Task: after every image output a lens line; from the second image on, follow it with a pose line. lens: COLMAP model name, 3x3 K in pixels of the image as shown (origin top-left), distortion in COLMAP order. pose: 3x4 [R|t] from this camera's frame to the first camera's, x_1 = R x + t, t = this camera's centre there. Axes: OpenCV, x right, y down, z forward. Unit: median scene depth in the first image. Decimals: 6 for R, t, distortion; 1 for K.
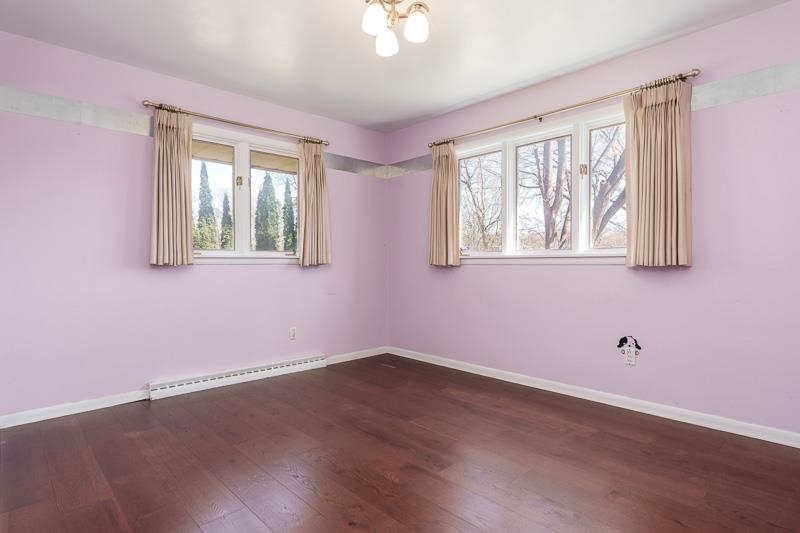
lens RADIAL K [[439.1, 0, 400.0], [0, 439.1, 266.5], [0, 0, 1]] dist [-0.002392, 0.000099]
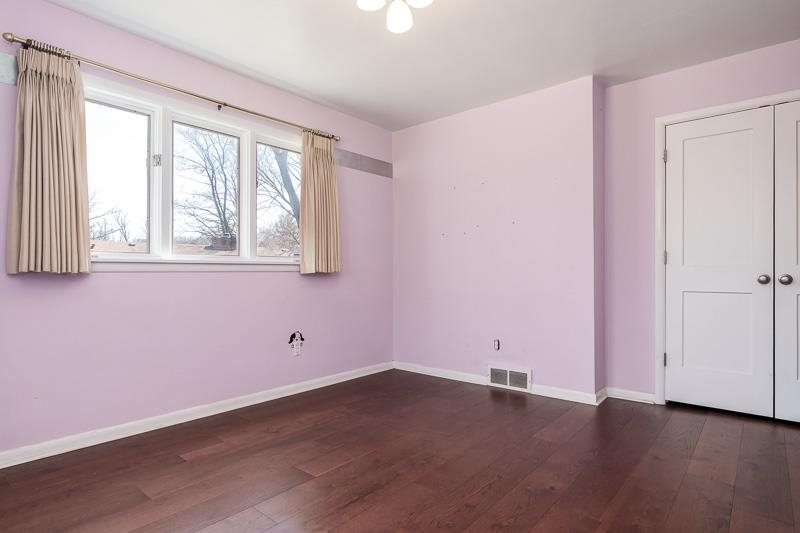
lens RADIAL K [[439.1, 0, 400.0], [0, 439.1, 266.5], [0, 0, 1]] dist [-0.002392, 0.000099]
pose [[-0.128140, 0.008171, 0.991722, -0.698588], [-0.000177, 0.999966, -0.008261, -0.008833], [-0.991756, -0.001235, -0.128135, 0.873308]]
